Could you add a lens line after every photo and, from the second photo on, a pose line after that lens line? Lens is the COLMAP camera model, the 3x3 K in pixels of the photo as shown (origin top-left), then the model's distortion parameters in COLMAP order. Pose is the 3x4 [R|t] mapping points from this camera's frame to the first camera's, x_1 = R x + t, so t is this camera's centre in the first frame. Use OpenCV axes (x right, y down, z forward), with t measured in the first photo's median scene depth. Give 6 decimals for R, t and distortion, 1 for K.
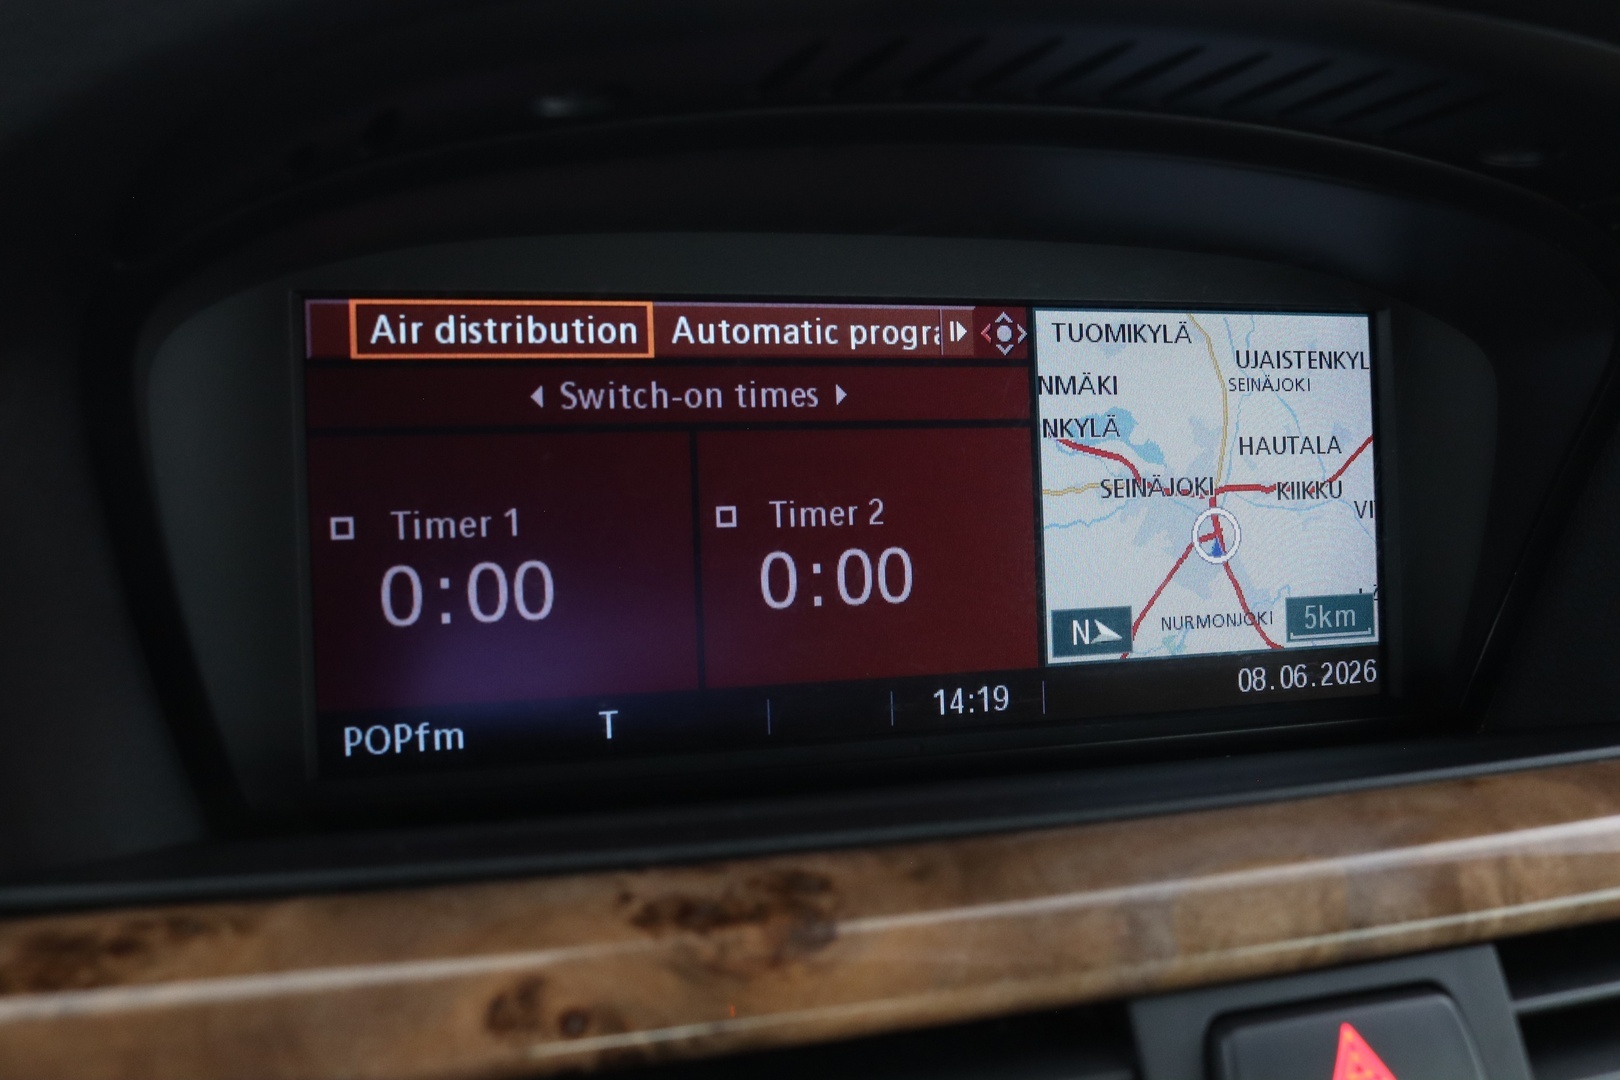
lens RADIAL K [[1787.5, 0, 811.1], [0, 1787.5, 540.6], [0, 0, 1]] dist [-0.119354, 0.000000]
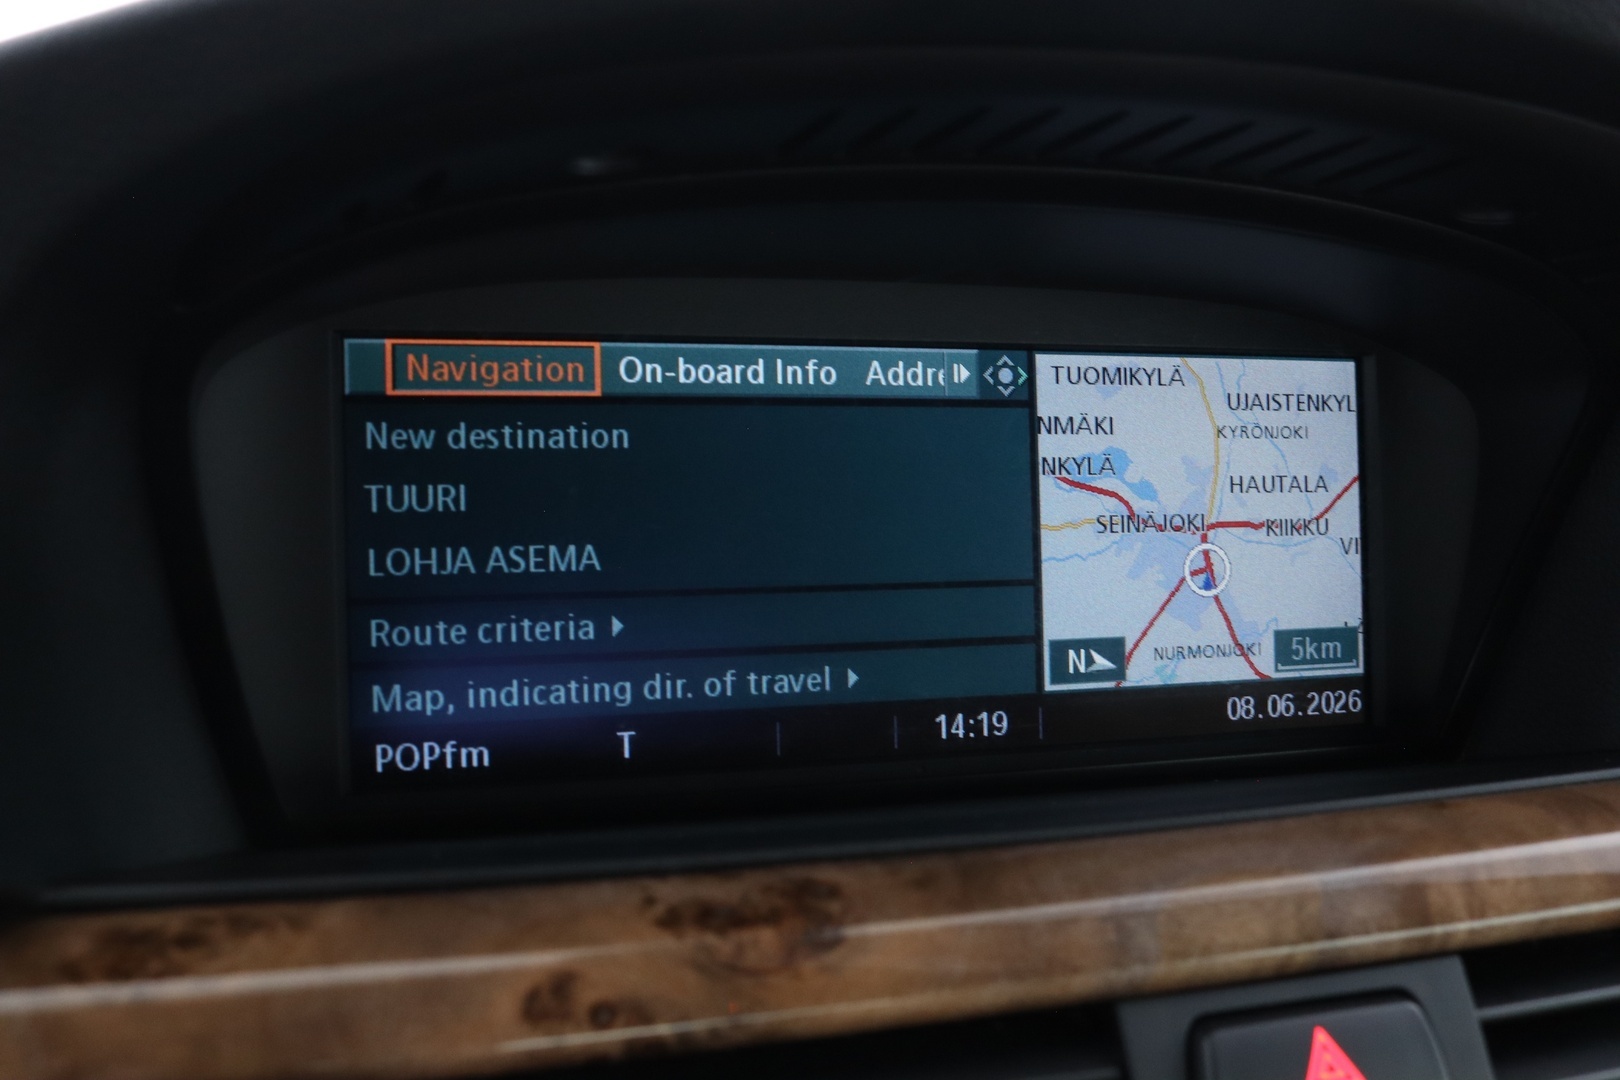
lens RADIAL K [[1787.5, 0, 805.5], [0, 1787.5, 547.9], [0, 0, 1]] dist [-0.119354, 0.000000]
pose [[0.999953, 0.008772, -0.004060, -0.005786], [-0.008824, 0.999878, -0.012862, -0.000398], [0.003947, 0.012897, 0.999909, -0.063857]]
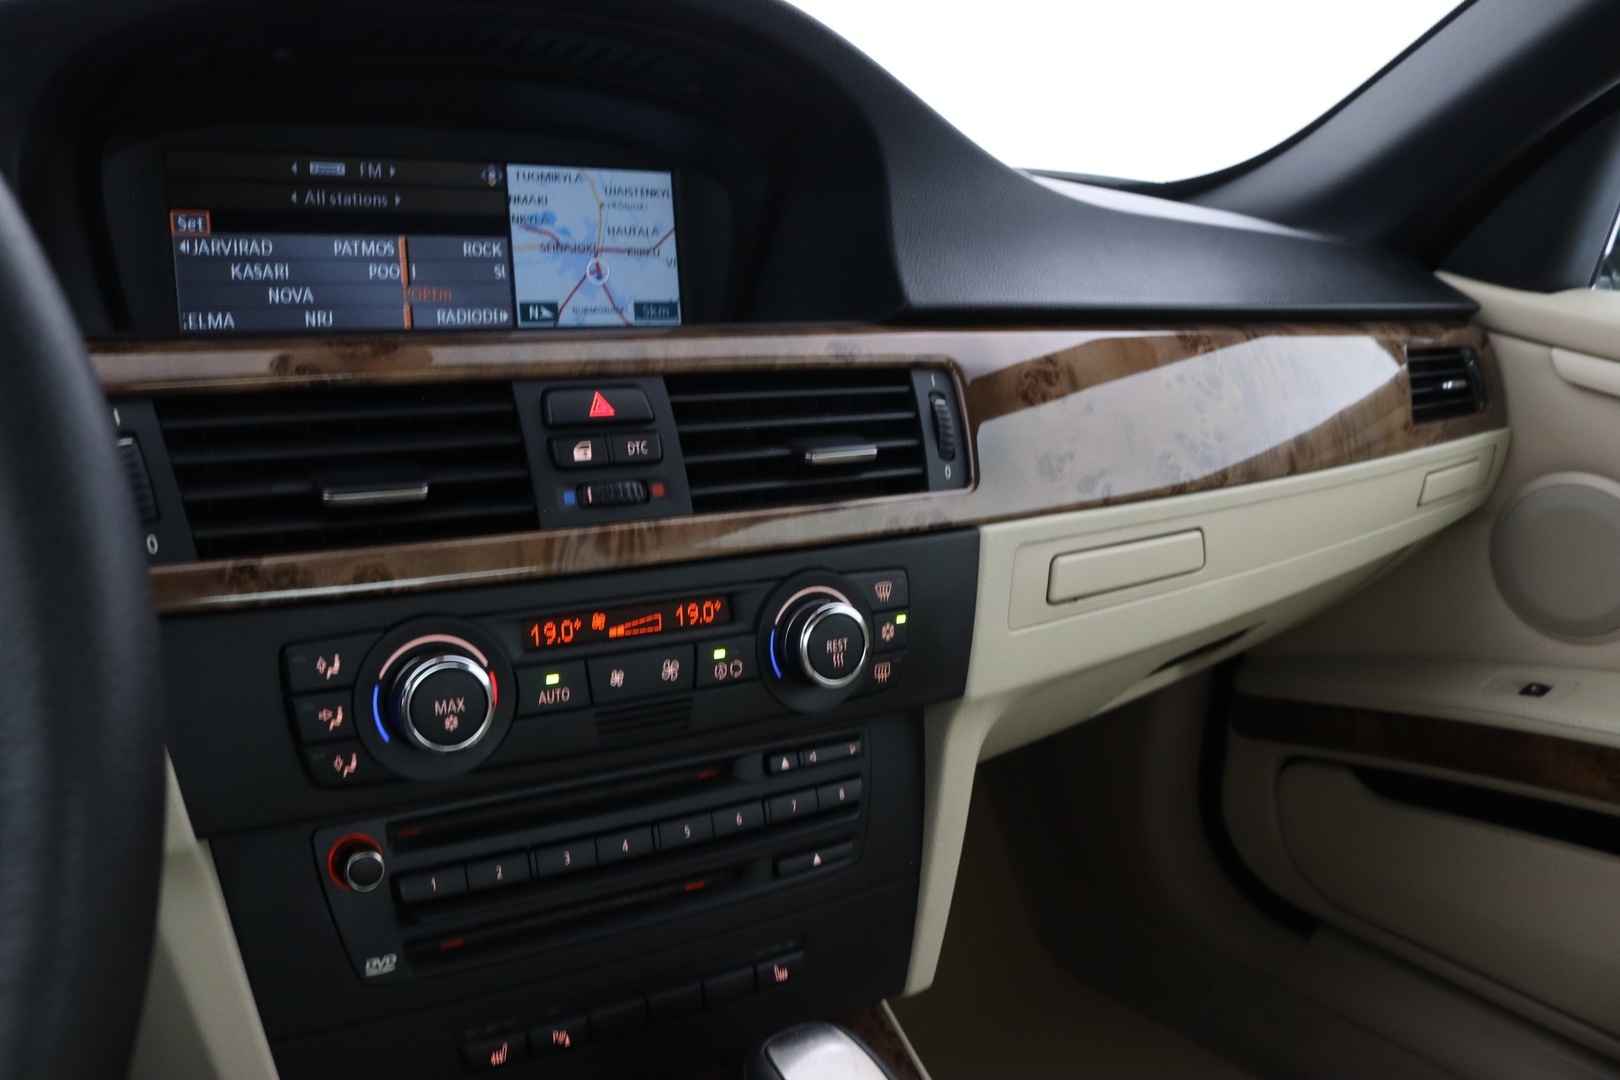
lens RADIAL K [[1342.1, 0, 790.9], [0, 1342.1, 554.4], [0, 0, 1]] dist [-0.120738, 0.053663]
pose [[0.973775, -0.051550, 0.221595, 0.107007], [0.036279, 0.996713, 0.072440, 0.319861], [-0.224600, -0.062501, 0.972444, -0.912246]]
